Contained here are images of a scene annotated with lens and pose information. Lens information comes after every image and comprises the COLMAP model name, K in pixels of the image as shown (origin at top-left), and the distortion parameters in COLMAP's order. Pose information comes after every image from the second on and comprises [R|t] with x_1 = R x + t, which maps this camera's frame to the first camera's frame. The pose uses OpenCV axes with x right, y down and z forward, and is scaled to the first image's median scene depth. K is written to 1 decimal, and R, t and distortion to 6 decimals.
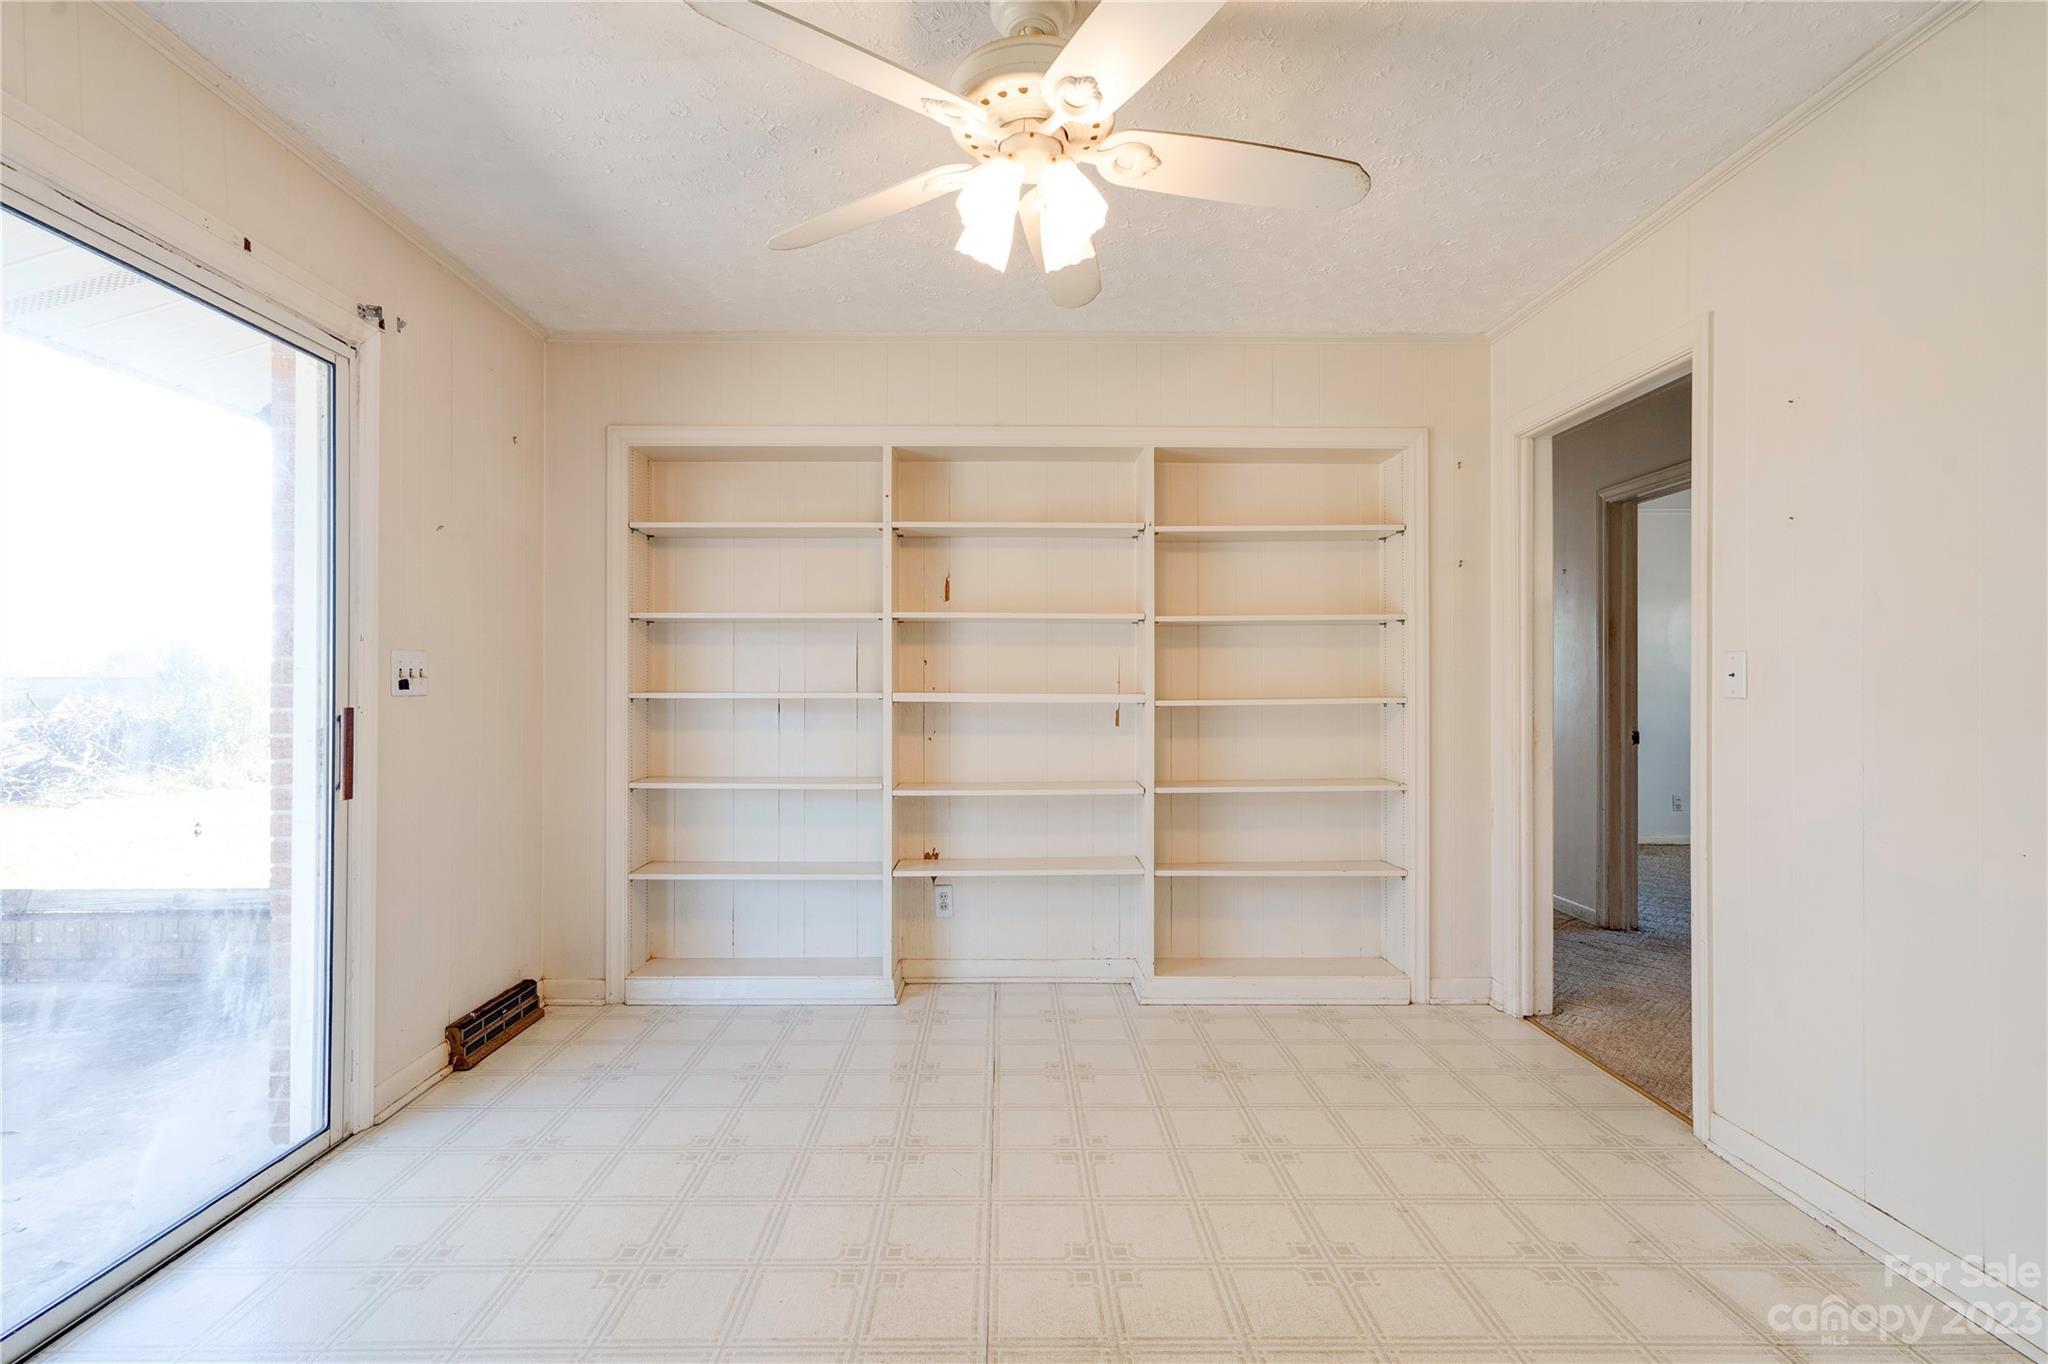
lens RADIAL K [[933.4, 0, 1007.3], [0, 933.4, 679.1], [0, 0, 1]] dist [-0.005970, 0.008399]
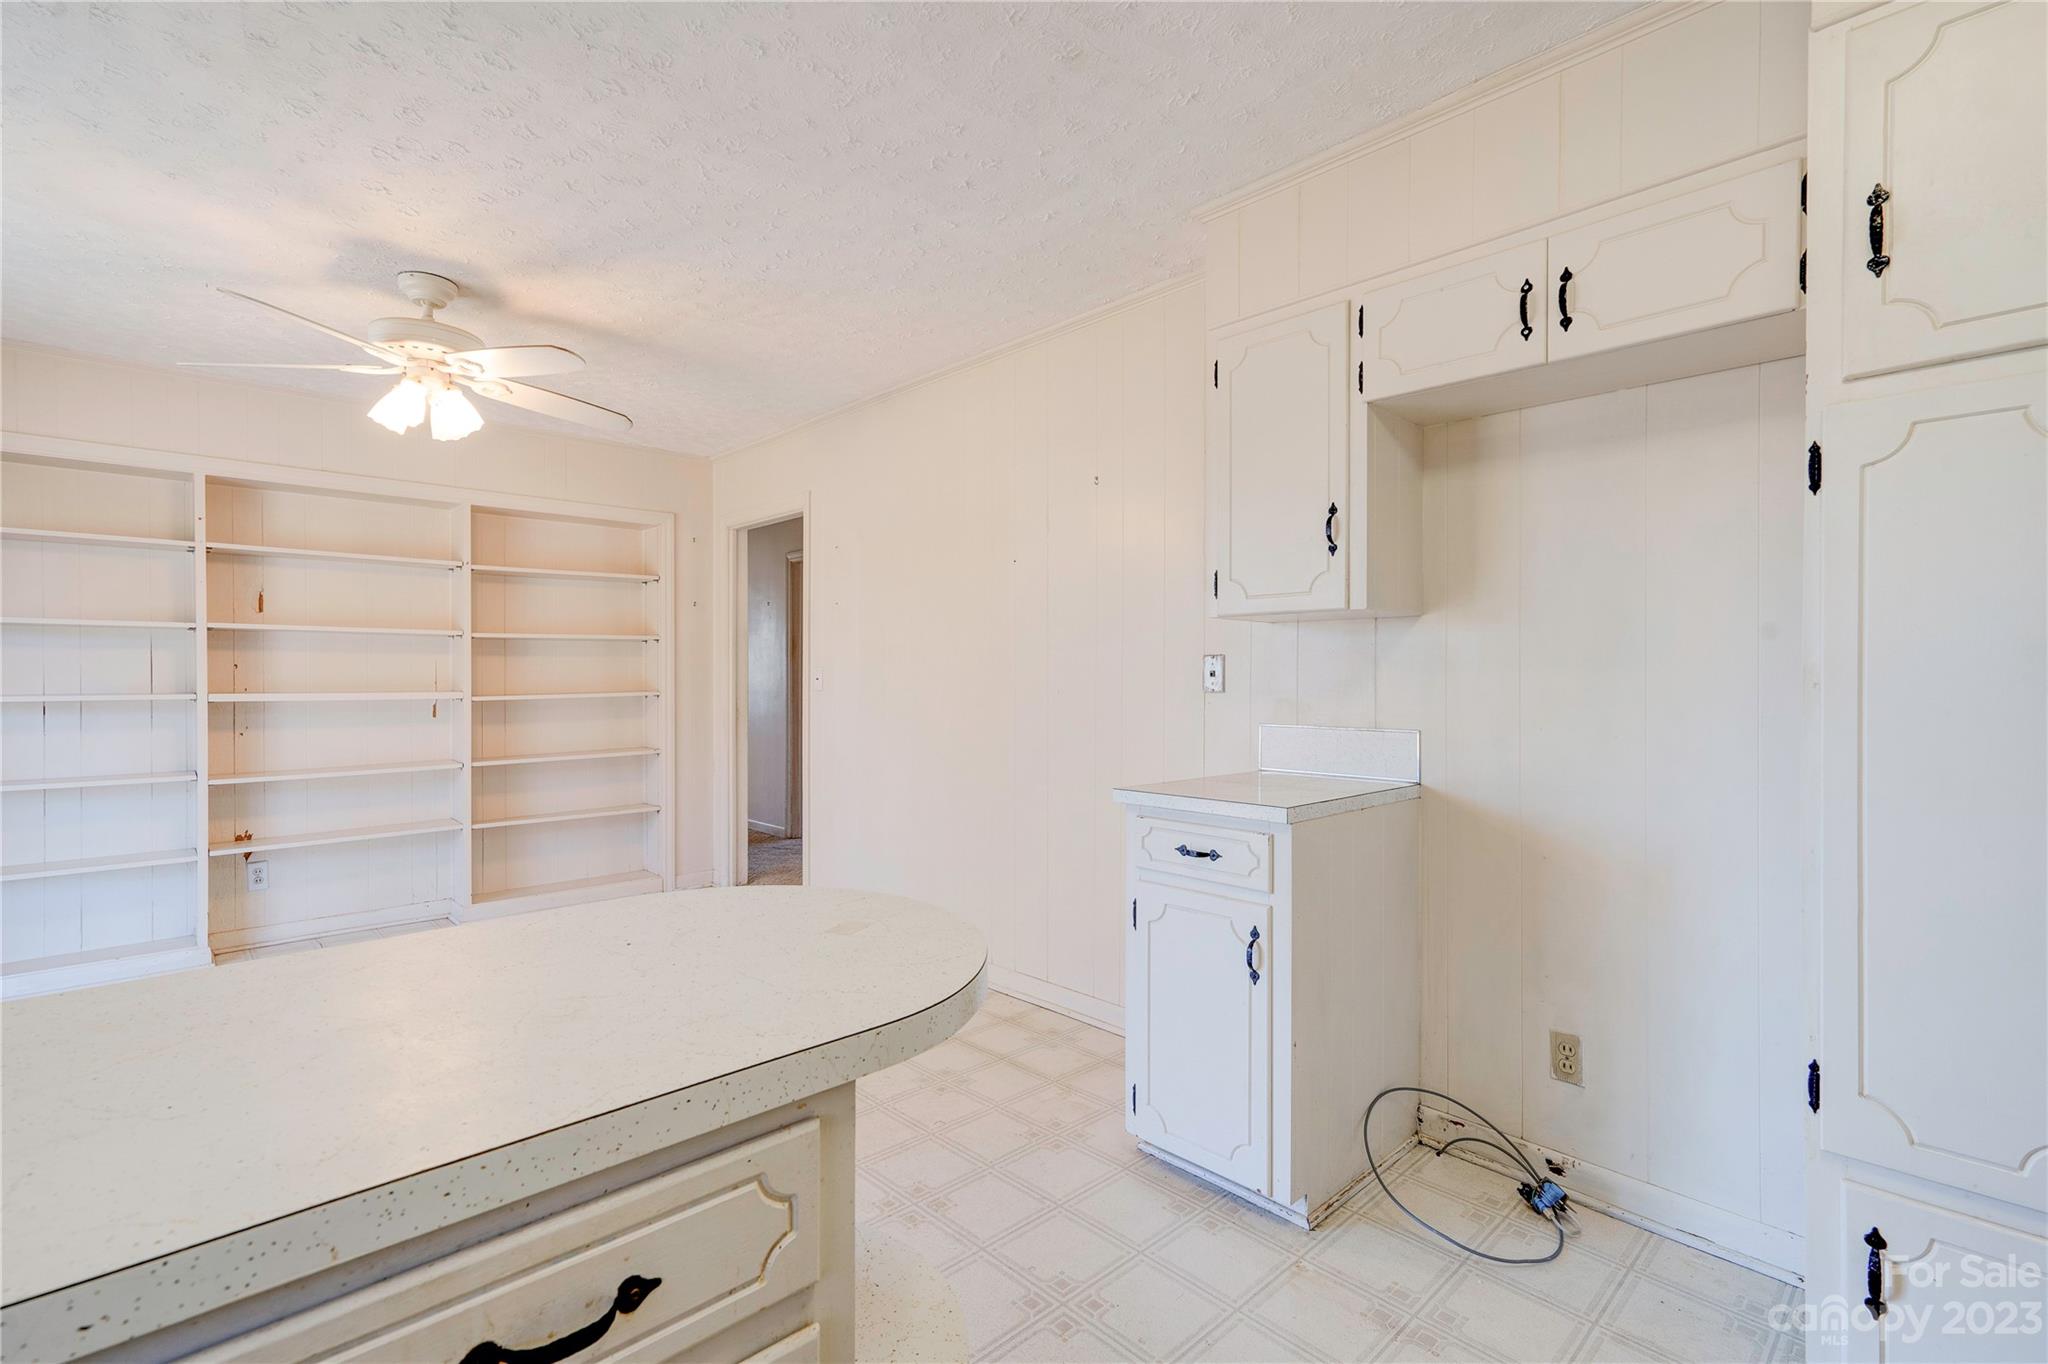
lens RADIAL K [[933.4, 0, 1006.2], [0, 933.4, 681.5], [0, 0, 1]] dist [-0.005970, 0.008399]
pose [[0.736011, -0.006441, 0.676939, -0.176352], [-0.003234, 0.999910, 0.013030, -0.017656], [-0.676962, -0.011779, 0.735924, -0.478597]]
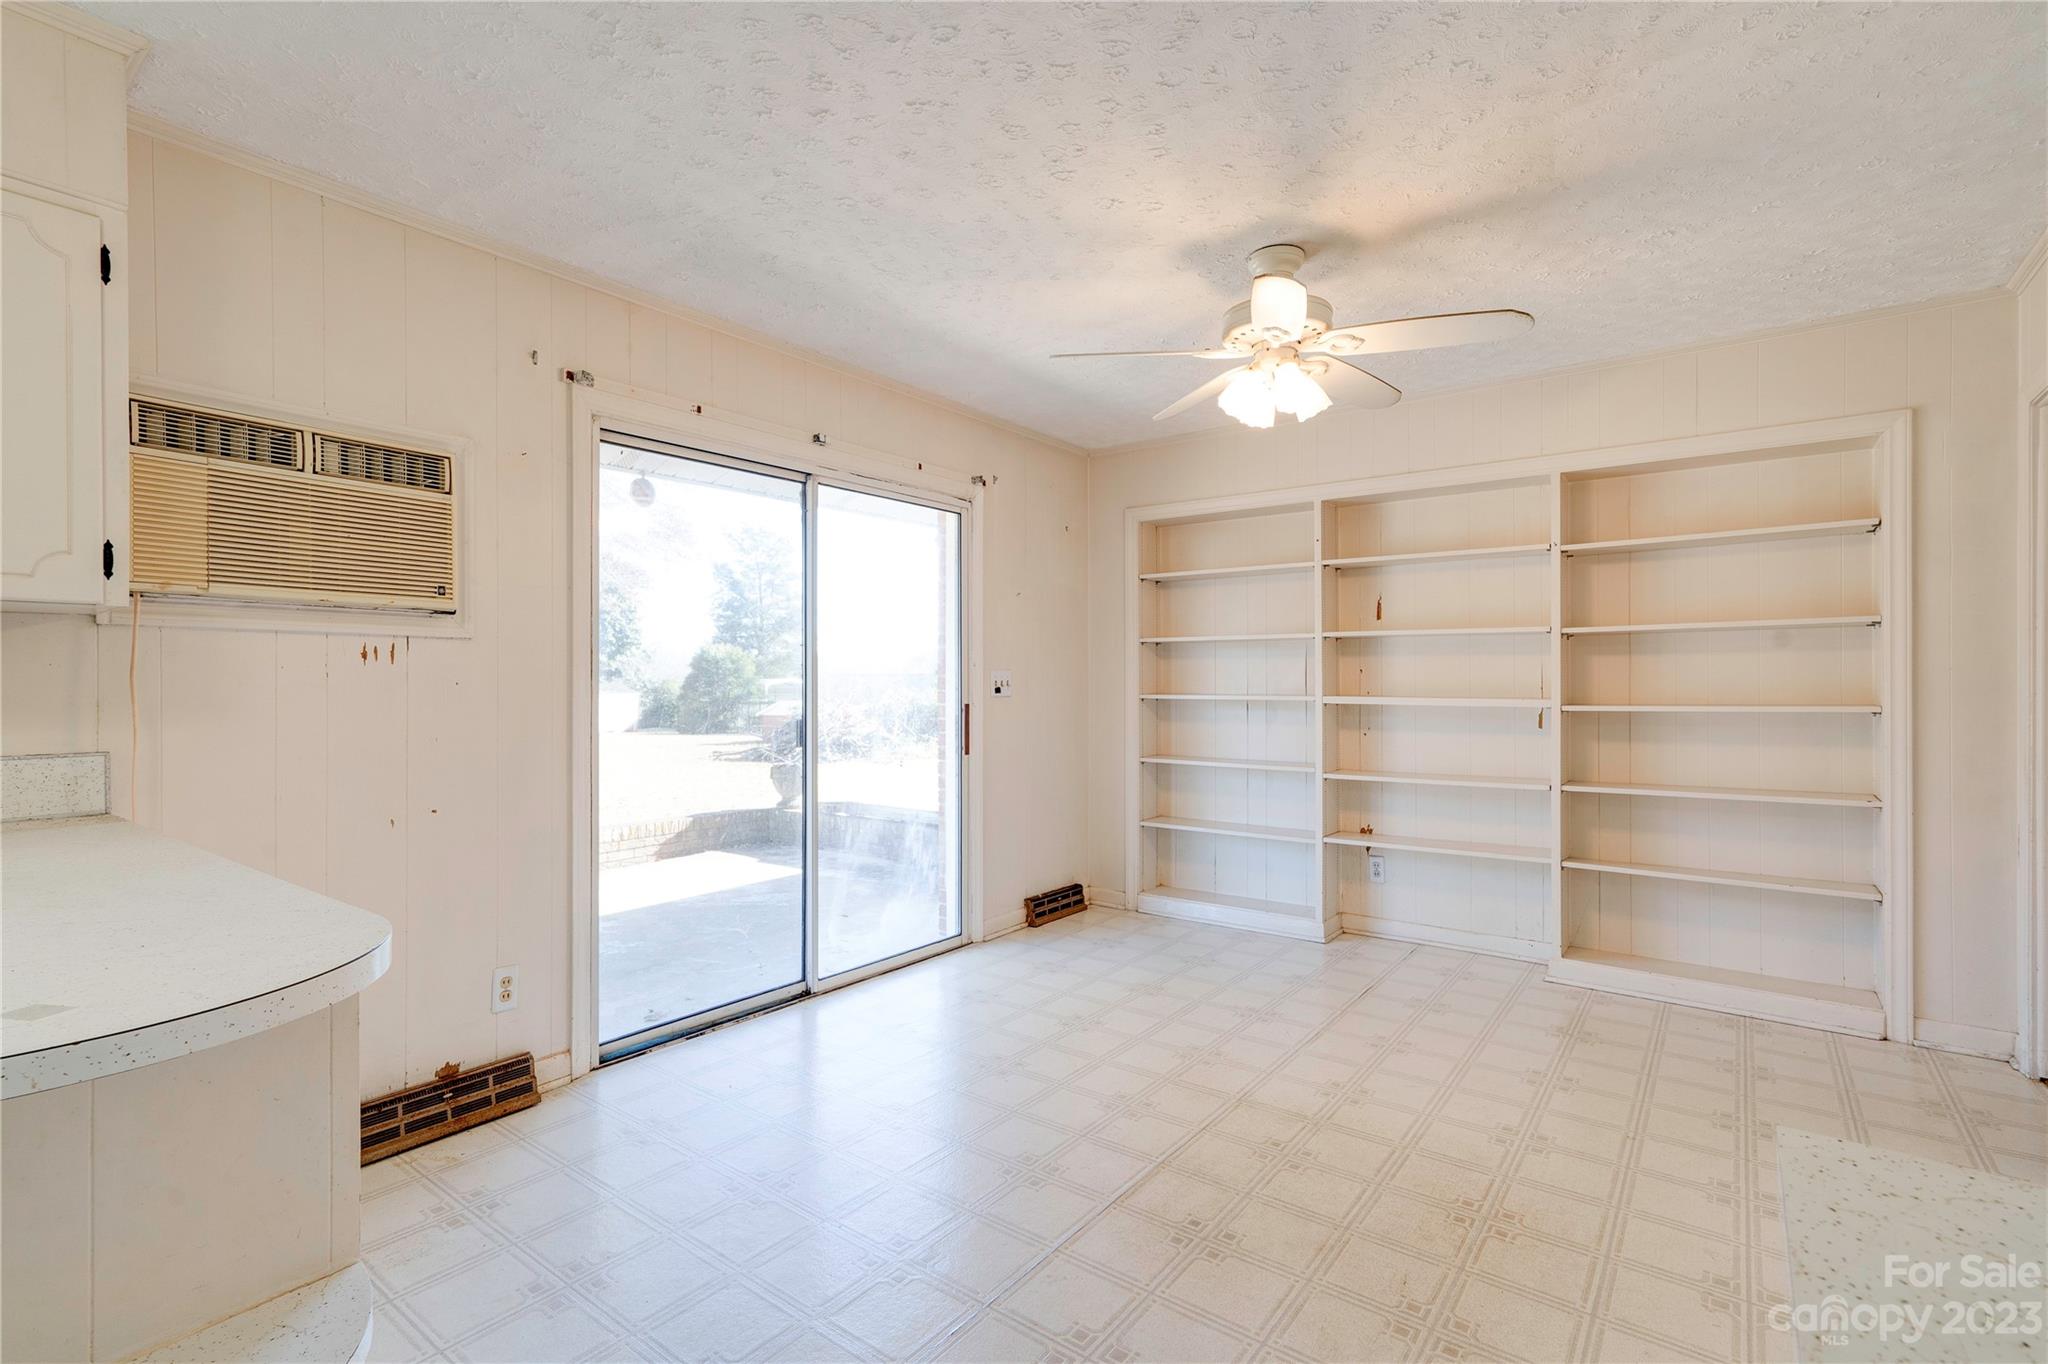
lens RADIAL K [[933.4, 0, 1004.0], [0, 933.4, 686.5], [0, 0, 1]] dist [-0.005970, 0.008399]
pose [[0.786817, 0.002335, -0.617182, 0.315063], [0.006991, 0.999895, 0.012695, -0.017607], [0.617147, -0.014303, 0.786718, -0.254915]]
